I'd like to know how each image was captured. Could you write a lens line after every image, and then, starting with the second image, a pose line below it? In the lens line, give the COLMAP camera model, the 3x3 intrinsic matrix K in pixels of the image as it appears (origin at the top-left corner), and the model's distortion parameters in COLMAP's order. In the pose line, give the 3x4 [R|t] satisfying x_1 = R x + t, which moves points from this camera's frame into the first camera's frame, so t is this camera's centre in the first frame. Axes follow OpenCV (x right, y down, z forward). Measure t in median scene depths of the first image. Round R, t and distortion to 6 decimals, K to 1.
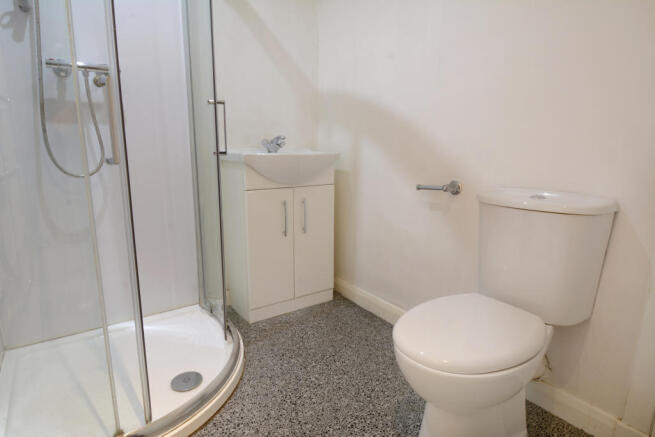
lens RADIAL K [[371.5, 0, 327.5], [0, 371.5, 218.5], [0, 0, 1]] dist [0.000587, -0.016765]
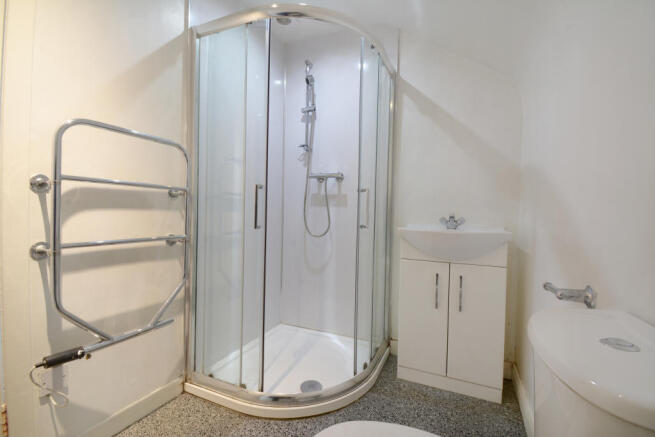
lens RADIAL K [[289.6, 0, 327.5], [0, 289.6, 218.5], [0, 0, 1]] dist [-0.000396, -0.000231]
pose [[0.492026, 0.016343, -0.870427, 0.439688], [-0.194449, 0.976628, -0.091579, -0.064525], [0.848587, 0.214313, 0.483704, 0.293745]]
